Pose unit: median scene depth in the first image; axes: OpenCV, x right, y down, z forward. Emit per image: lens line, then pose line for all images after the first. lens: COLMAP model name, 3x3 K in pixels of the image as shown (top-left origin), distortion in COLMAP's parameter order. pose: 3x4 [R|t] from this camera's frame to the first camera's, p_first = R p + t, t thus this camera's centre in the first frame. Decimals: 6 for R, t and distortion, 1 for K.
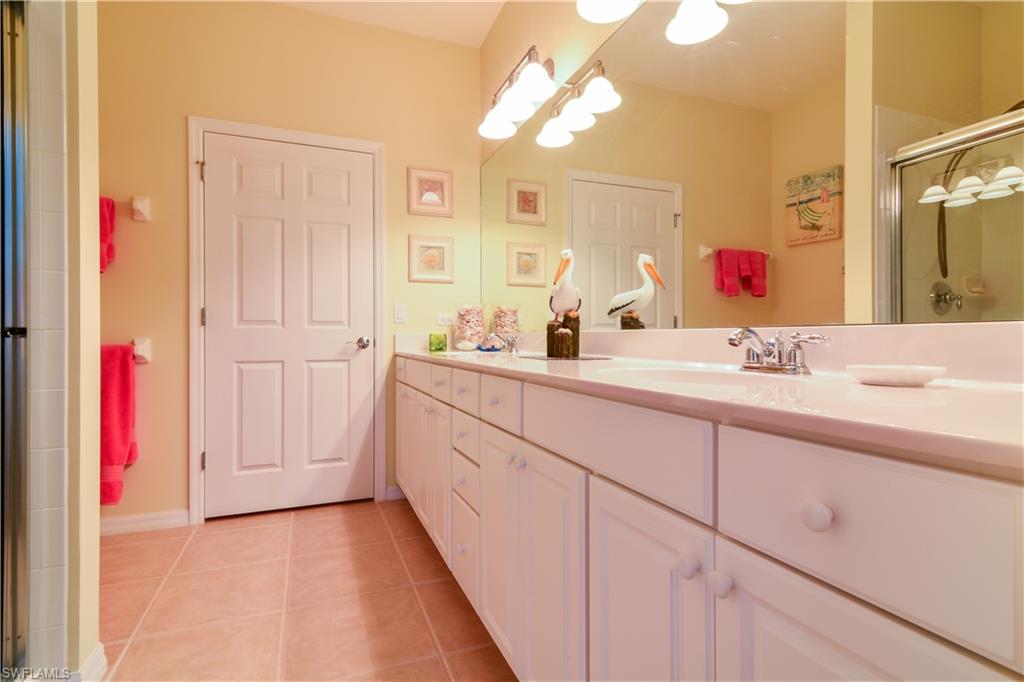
lens RADIAL K [[490.7, 0, 506.9], [0, 490.7, 337.8], [0, 0, 1]] dist [0.012934, -0.000572]
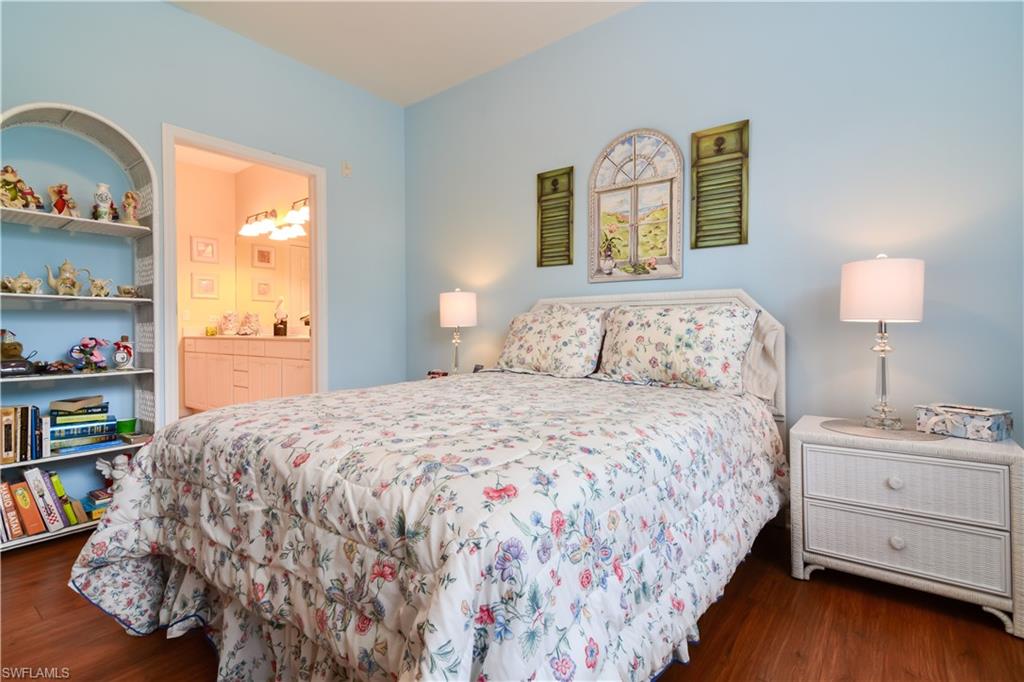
lens RADIAL K [[490.7, 0, 506.9], [0, 490.7, 337.8], [0, 0, 1]] dist [0.012934, -0.000572]
pose [[0.873543, -0.004050, 0.486731, -0.101800], [-0.002638, 0.999911, 0.013055, 0.010585], [-0.486741, -0.012688, 0.873454, -1.748542]]
